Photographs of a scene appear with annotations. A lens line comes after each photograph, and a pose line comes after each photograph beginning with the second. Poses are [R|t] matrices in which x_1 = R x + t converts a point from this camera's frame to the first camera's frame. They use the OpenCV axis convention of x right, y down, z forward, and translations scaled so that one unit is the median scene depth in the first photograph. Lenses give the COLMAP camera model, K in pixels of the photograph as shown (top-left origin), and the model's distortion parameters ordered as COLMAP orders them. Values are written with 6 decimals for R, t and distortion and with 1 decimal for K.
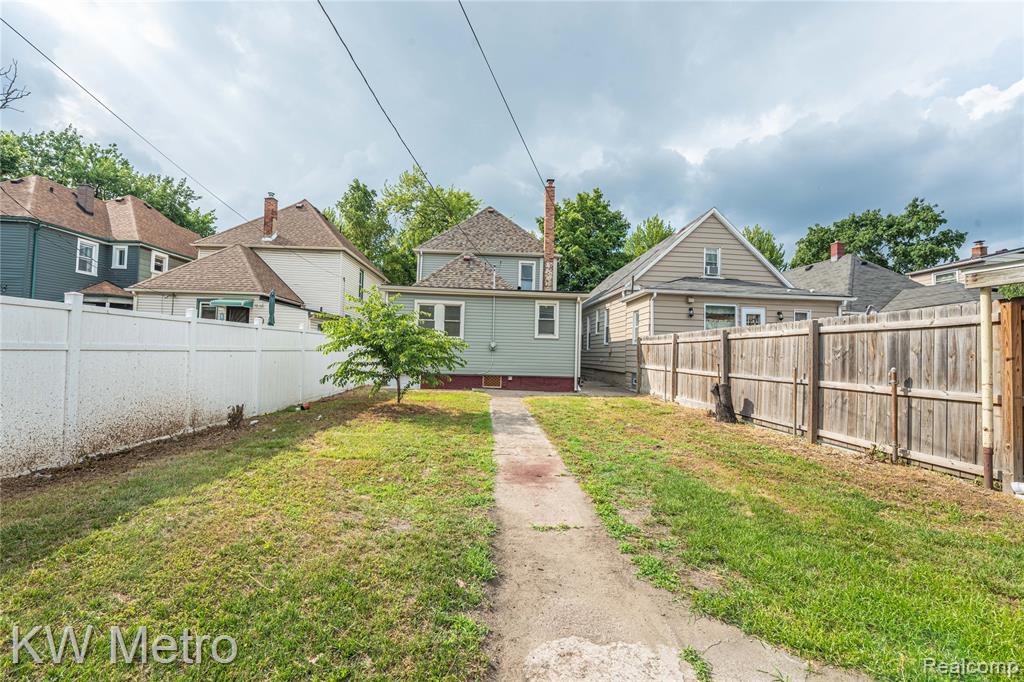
lens RADIAL K [[430.5, 0, 513.4], [0, 430.5, 343.3], [0, 0, 1]] dist [-0.020719, -0.000125]
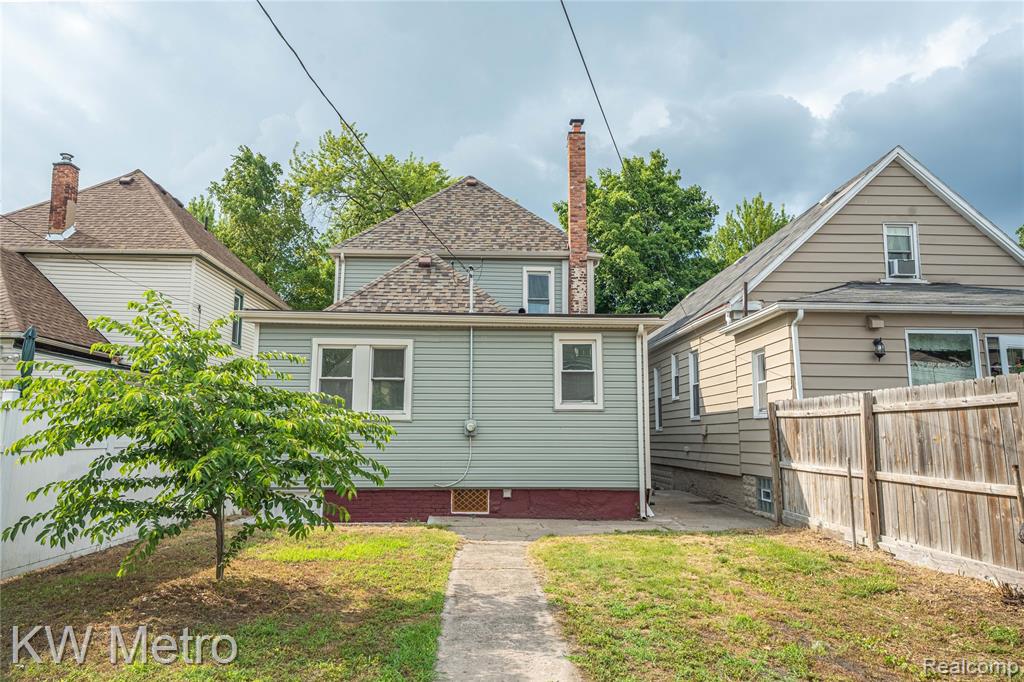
lens RADIAL K [[678.6, 0, 512.0], [0, 678.6, 341.0], [0, 0, 1]] dist [0.014399, 0.000663]
pose [[0.999526, -0.024689, -0.018412, 0.015178], [0.022426, 0.993186, -0.114358, -0.002051], [0.021110, 0.113891, 0.993269, 0.199307]]
